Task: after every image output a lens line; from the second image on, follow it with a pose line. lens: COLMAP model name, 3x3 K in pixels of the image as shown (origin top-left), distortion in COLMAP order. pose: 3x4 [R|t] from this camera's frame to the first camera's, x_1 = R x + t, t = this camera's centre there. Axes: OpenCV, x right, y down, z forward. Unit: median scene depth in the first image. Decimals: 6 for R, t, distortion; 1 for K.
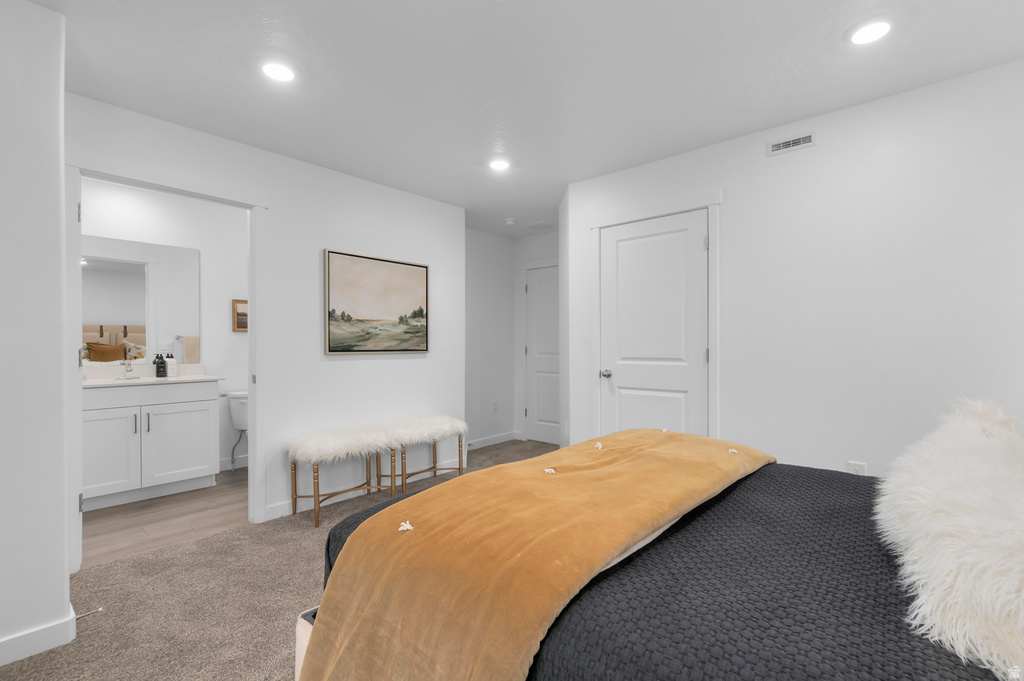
lens RADIAL K [[461.1, 0, 511.0], [0, 461.1, 348.9], [0, 0, 1]] dist [-0.000958, -0.000258]
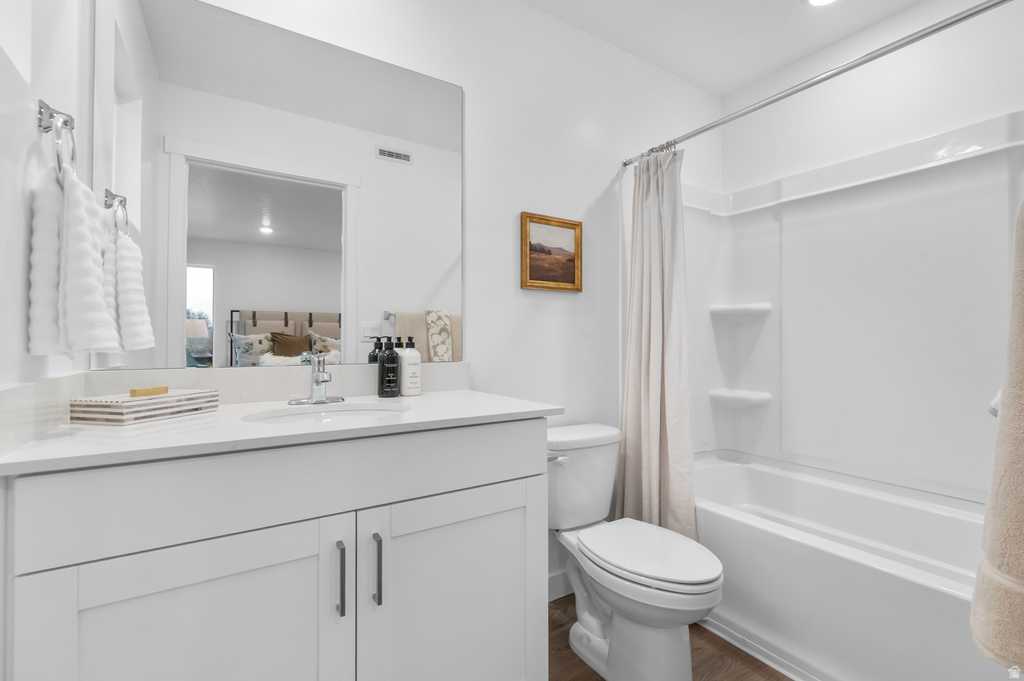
lens RADIAL K [[473.7, 0, 521.1], [0, 473.7, 346.7], [0, 0, 1]] dist [0.012518, 0.000107]
pose [[0.961201, 0.004068, -0.275817, -0.278545], [-0.004135, 0.999991, 0.000339, 0.009797], [0.275816, 0.000815, 0.961210, 0.332235]]
